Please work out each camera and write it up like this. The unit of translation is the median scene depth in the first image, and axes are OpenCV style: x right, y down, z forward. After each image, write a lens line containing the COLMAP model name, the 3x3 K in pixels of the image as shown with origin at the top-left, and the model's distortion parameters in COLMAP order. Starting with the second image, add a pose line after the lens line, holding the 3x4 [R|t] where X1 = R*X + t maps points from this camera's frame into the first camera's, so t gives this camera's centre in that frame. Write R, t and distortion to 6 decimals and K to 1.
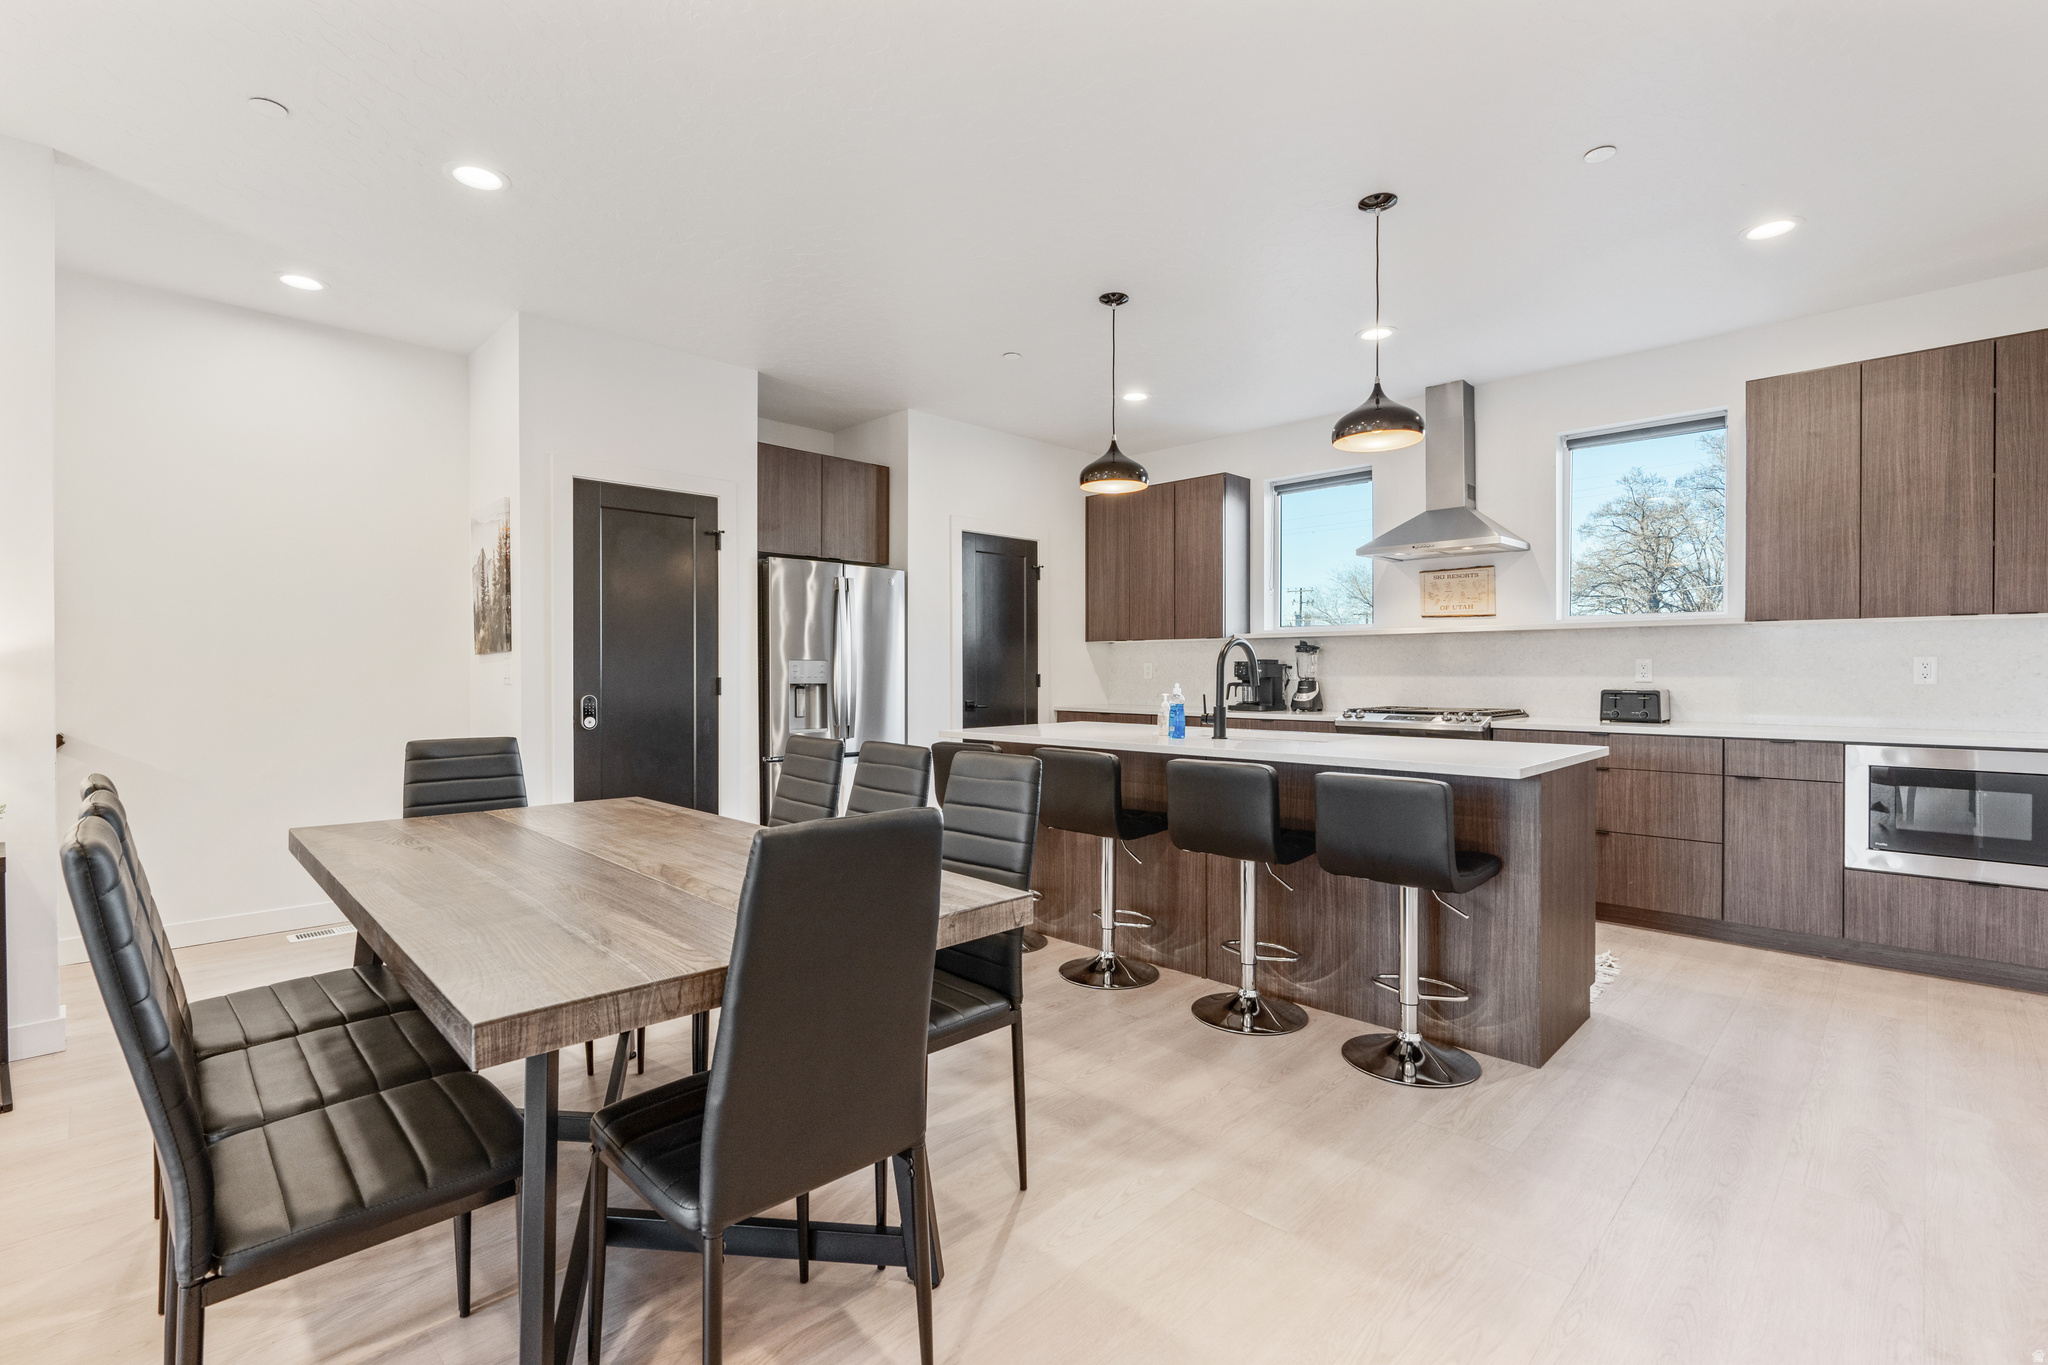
lens RADIAL K [[925.7, 0, 1018.5], [0, 925.7, 677.0], [0, 0, 1]] dist [-0.011330, 0.003302]
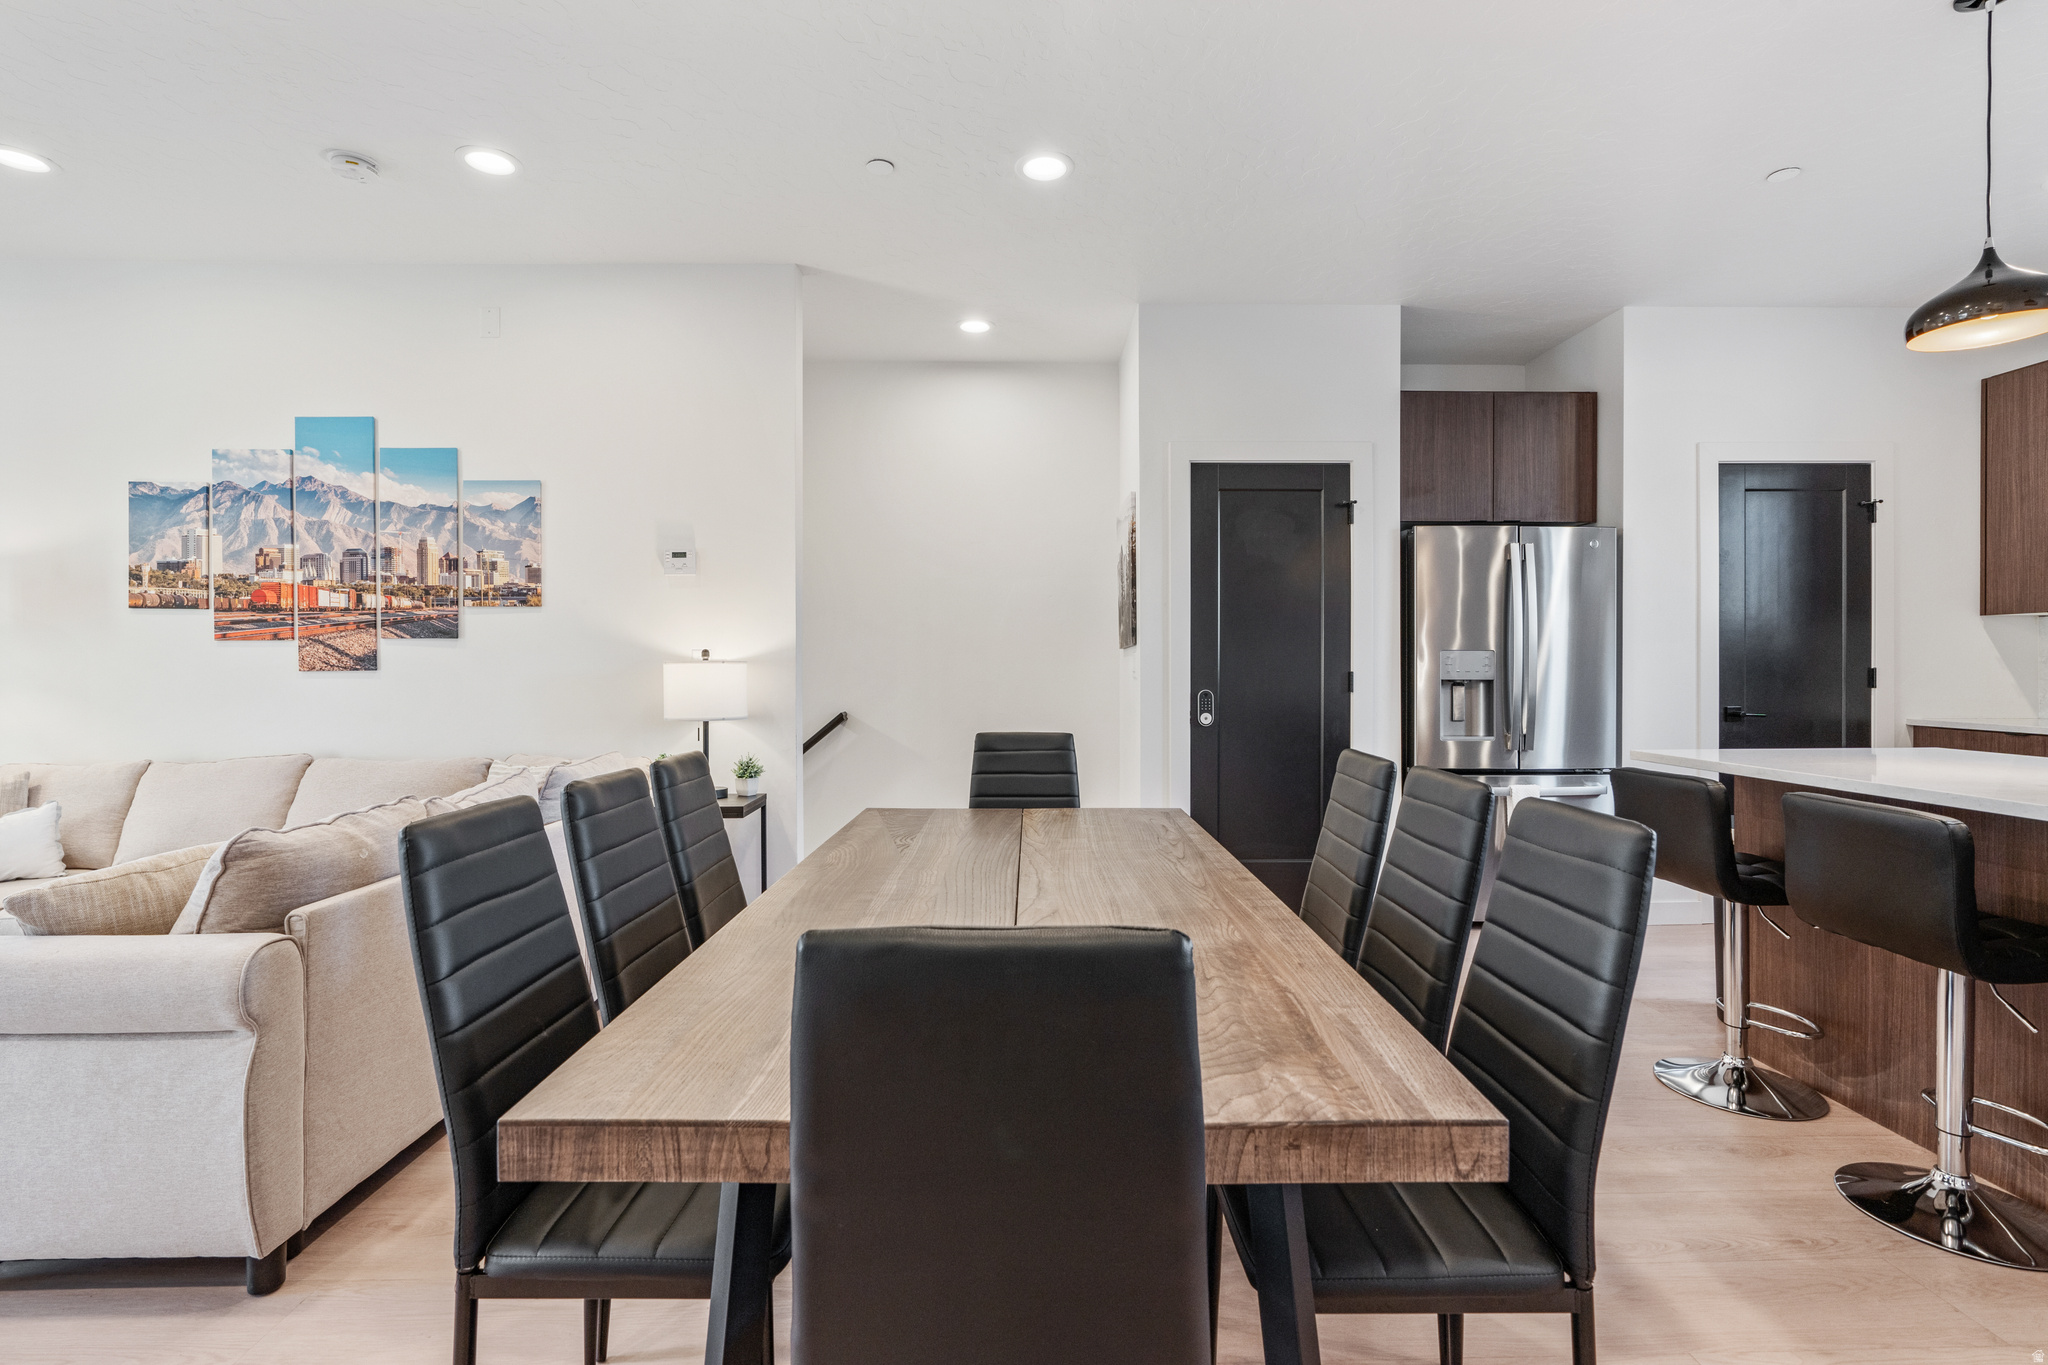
lens RADIAL K [[925.7, 0, 1028.9], [0, 925.7, 670.9], [0, 0, 1]] dist [-0.011330, 0.003302]
pose [[0.718192, 0.004027, -0.695833, 0.066802], [-0.003075, 0.999992, 0.002613, -0.001460], [0.695838, 0.000263, 0.718199, 0.186875]]
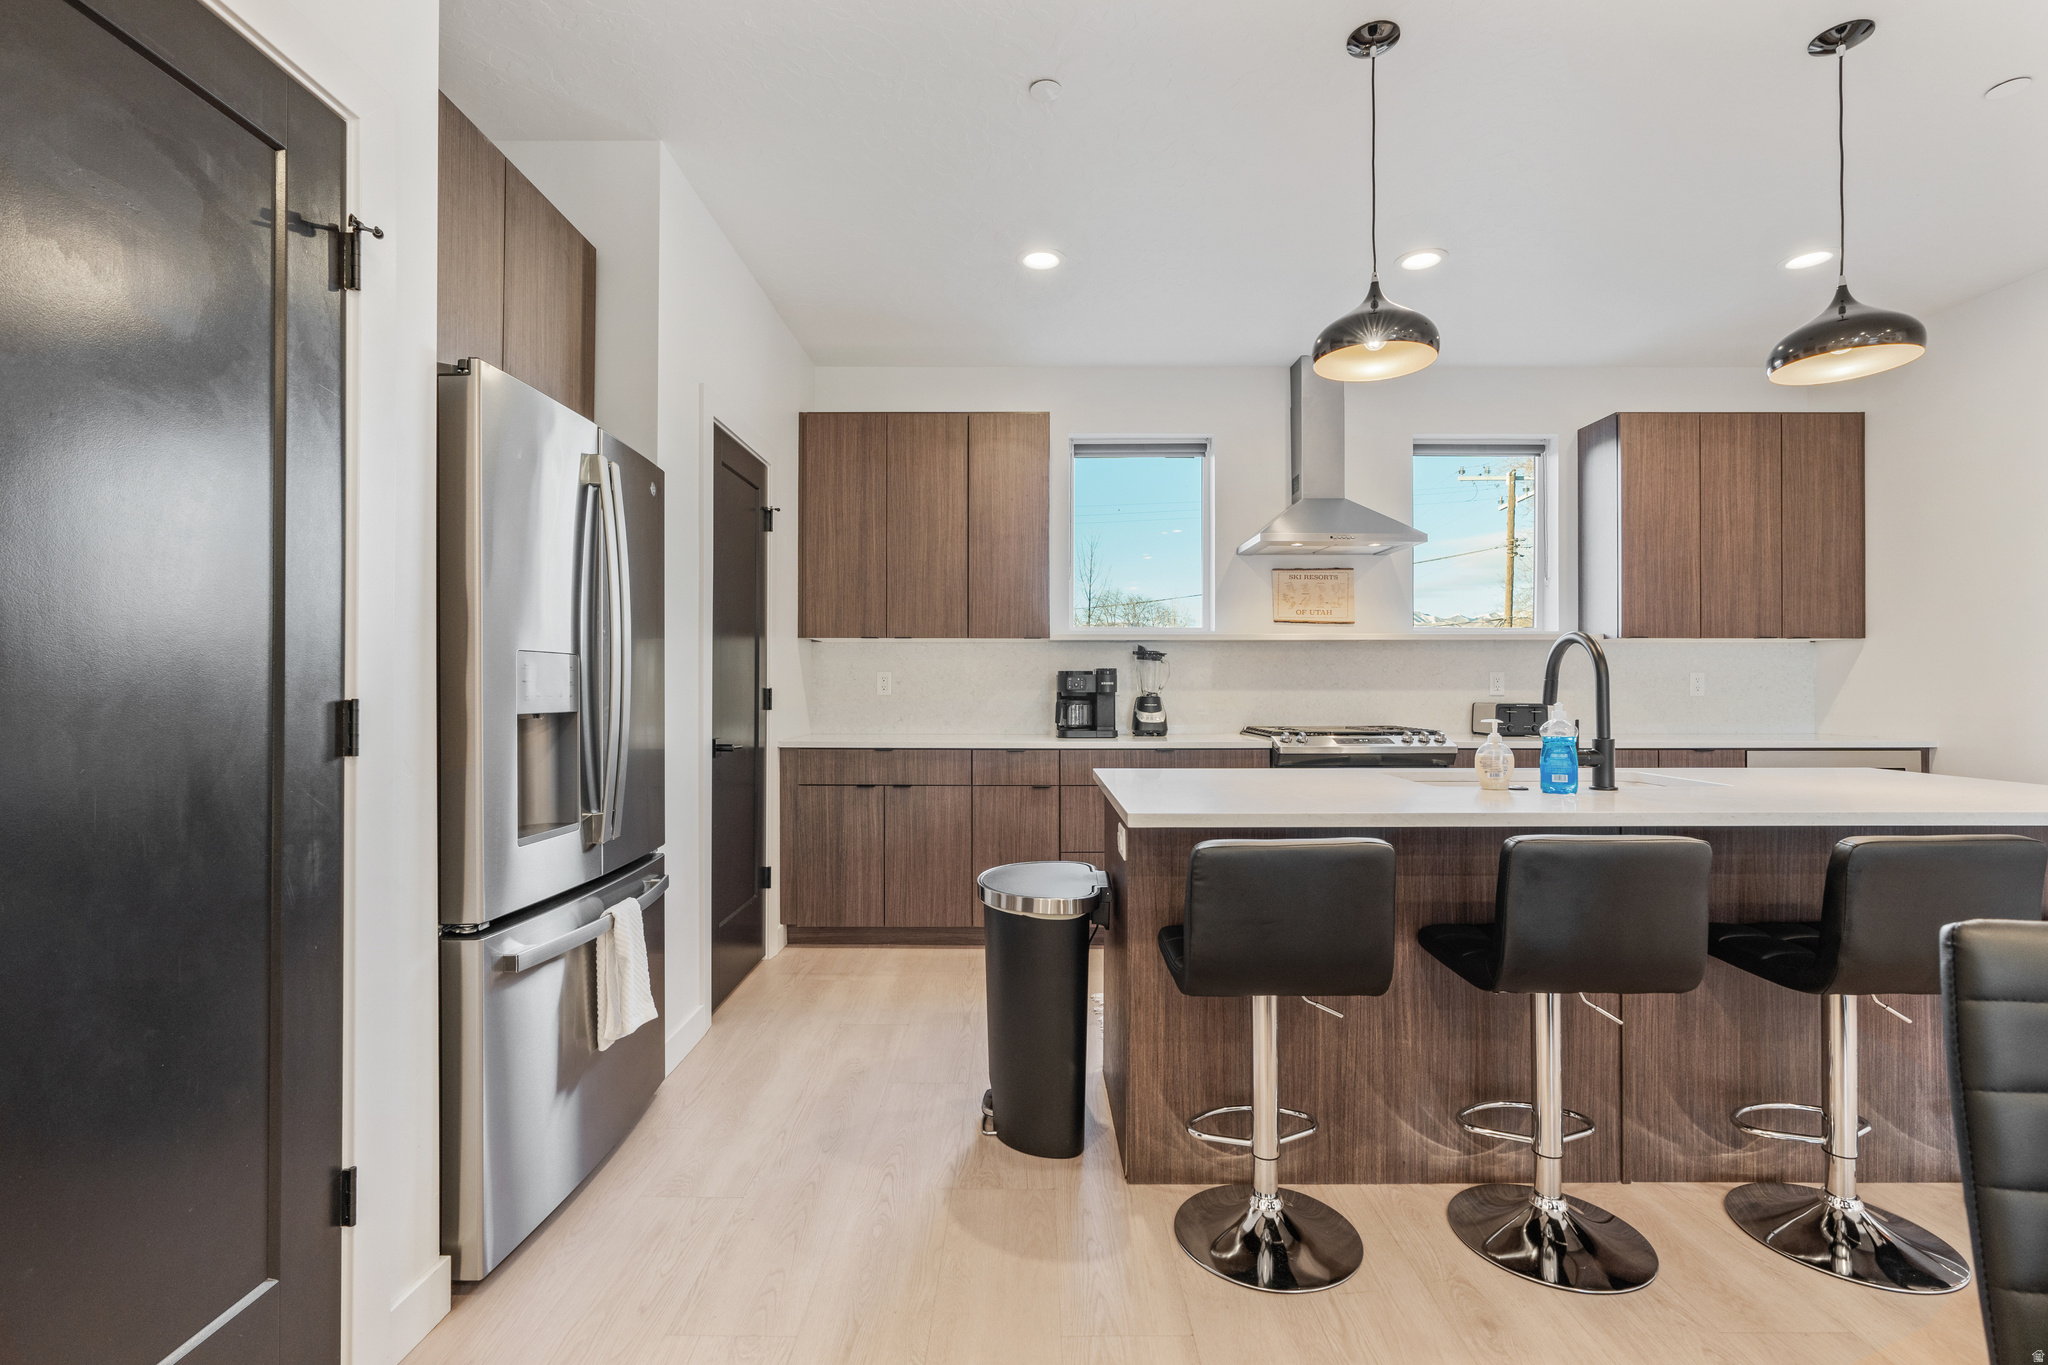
lens RADIAL K [[925.7, 0, 1023.2], [0, 925.7, 682.6], [0, 0, 1]] dist [-0.011330, 0.003302]
pose [[0.711931, 0.003824, 0.702239, -0.416822], [0.003324, 0.999956, -0.008815, -0.001626], [-0.702242, 0.008610, 0.711887, 0.683189]]
